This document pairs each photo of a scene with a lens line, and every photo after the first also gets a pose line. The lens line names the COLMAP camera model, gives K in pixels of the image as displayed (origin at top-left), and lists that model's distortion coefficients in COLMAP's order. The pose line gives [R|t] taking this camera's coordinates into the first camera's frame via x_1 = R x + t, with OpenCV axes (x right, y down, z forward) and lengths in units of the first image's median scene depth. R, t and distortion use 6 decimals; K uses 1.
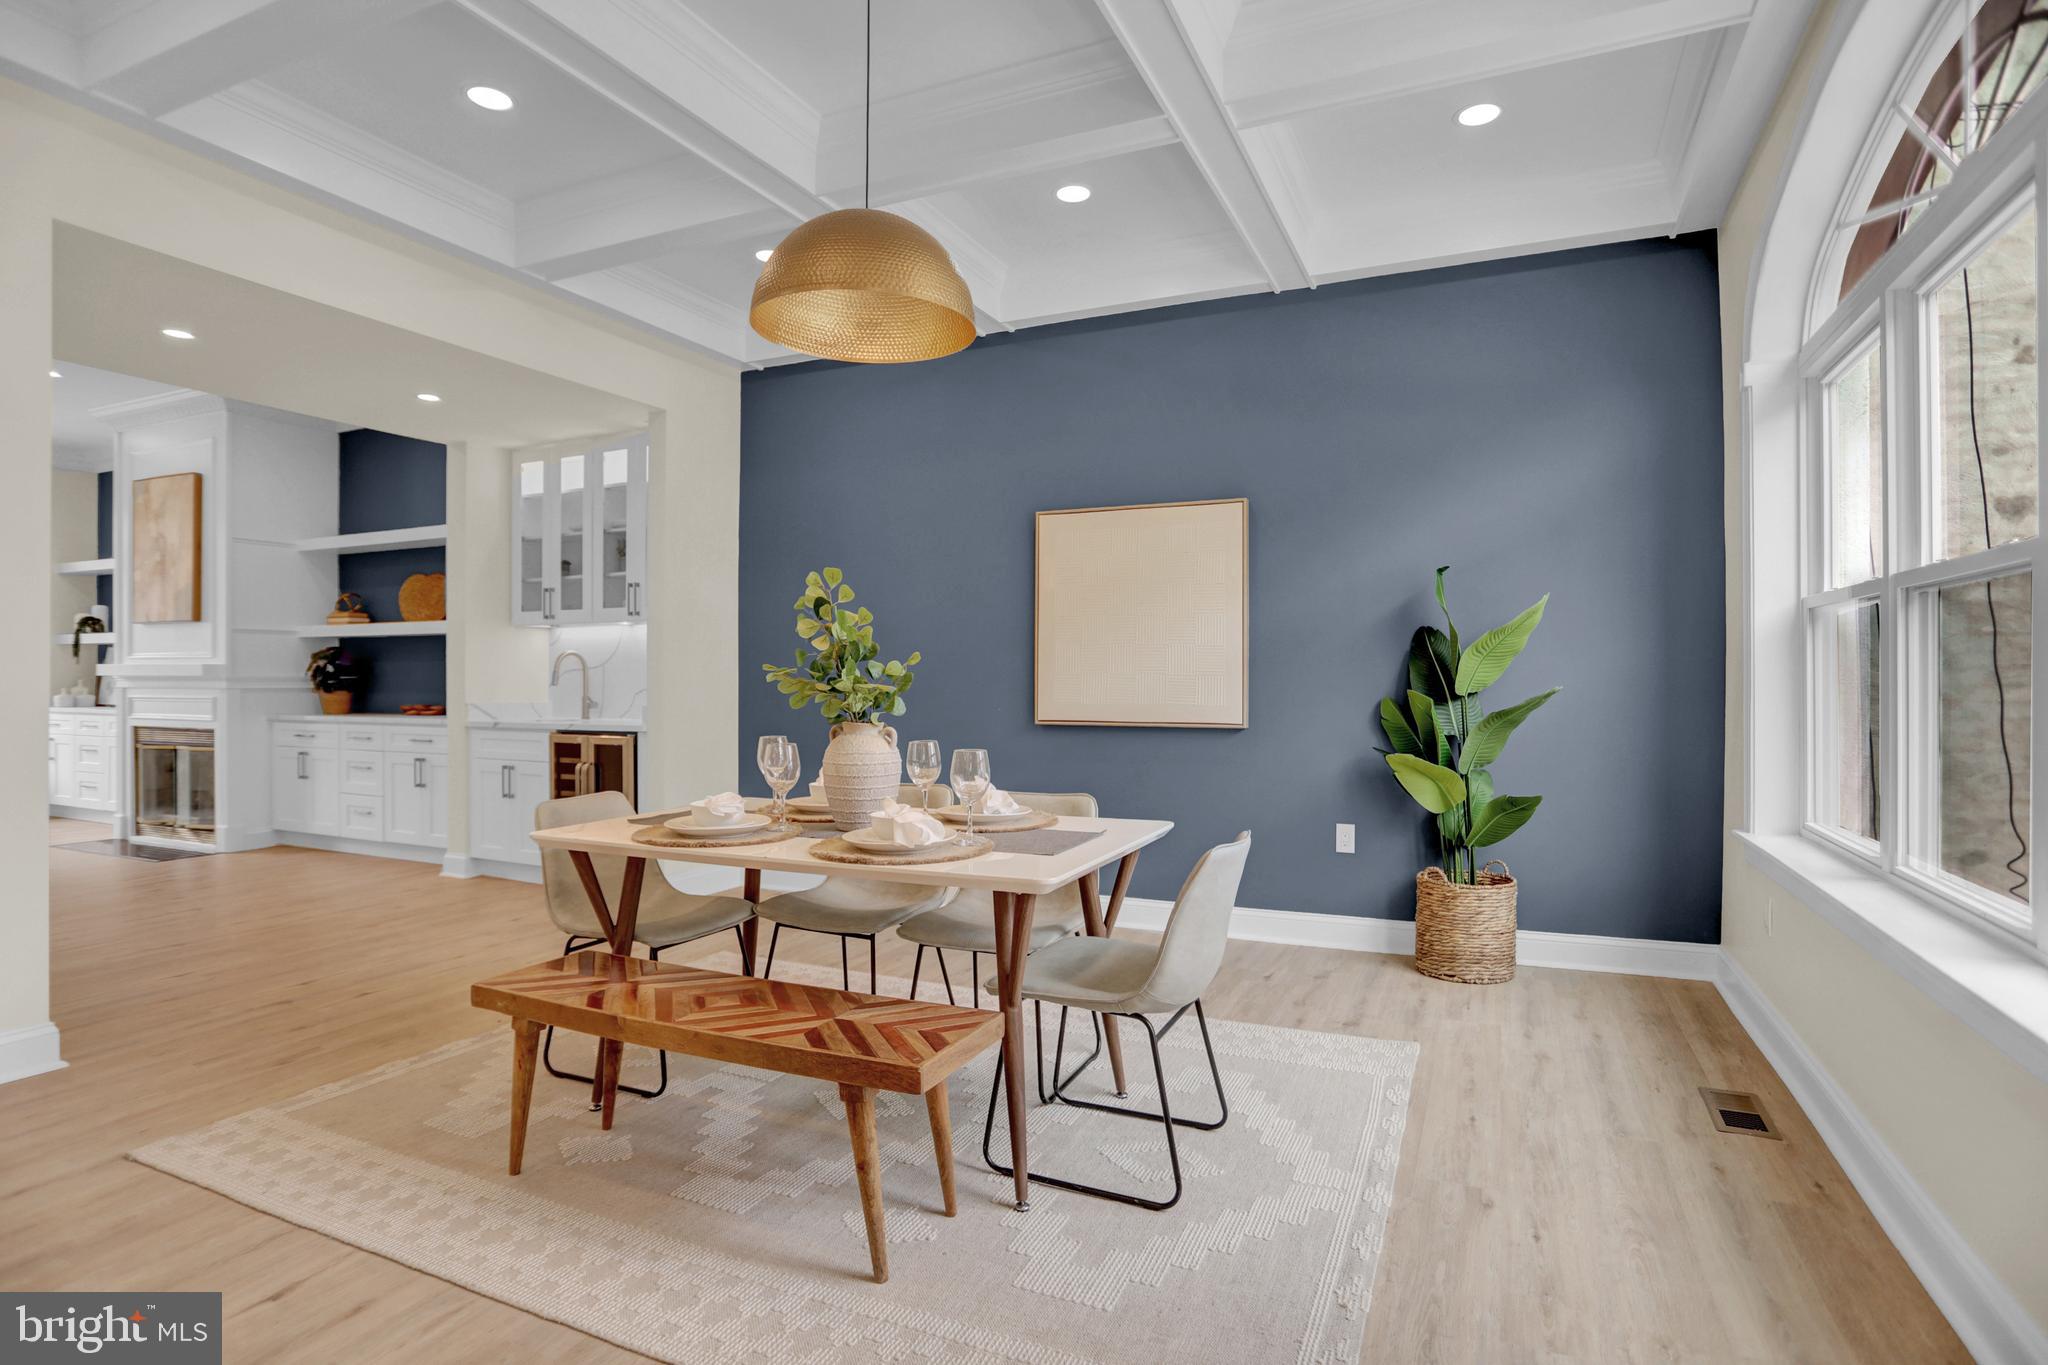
lens RADIAL K [[1052.0, 0, 1015.4], [0, 1052.0, 677.5], [0, 0, 1]] dist [-0.059058, -0.000222]
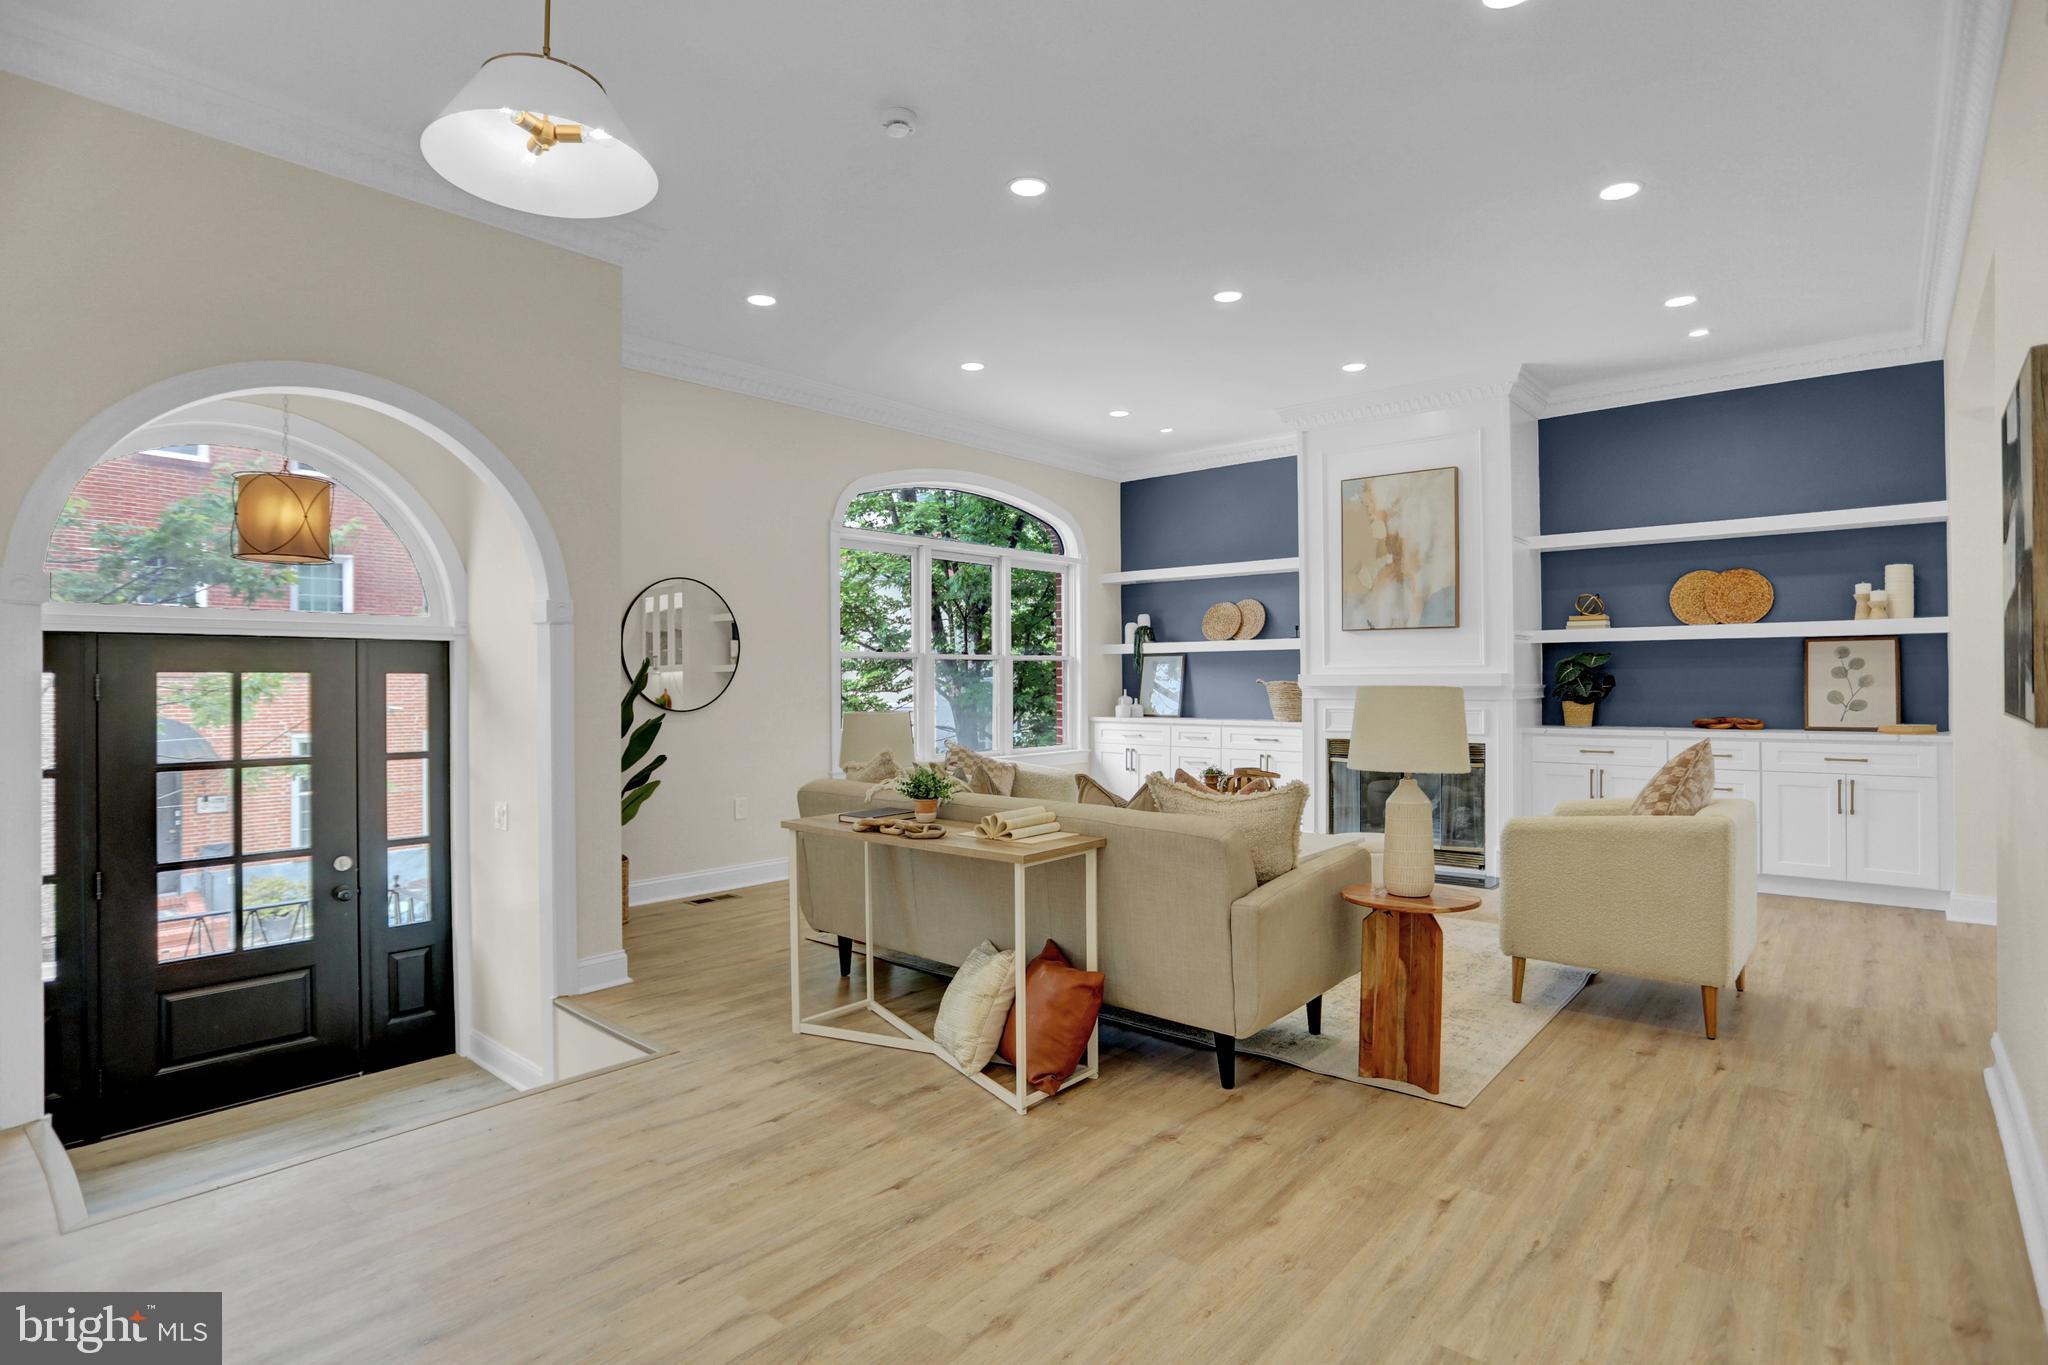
lens RADIAL K [[1052.0, 0, 1015.4], [0, 1052.0, 677.5], [0, 0, 1]] dist [-0.059058, -0.000222]
pose [[0.949355, -0.004991, -0.314165, -1.289320], [0.005459, 0.999985, 0.000613, -0.018298], [0.314157, -0.002297, 0.949368, -0.037711]]
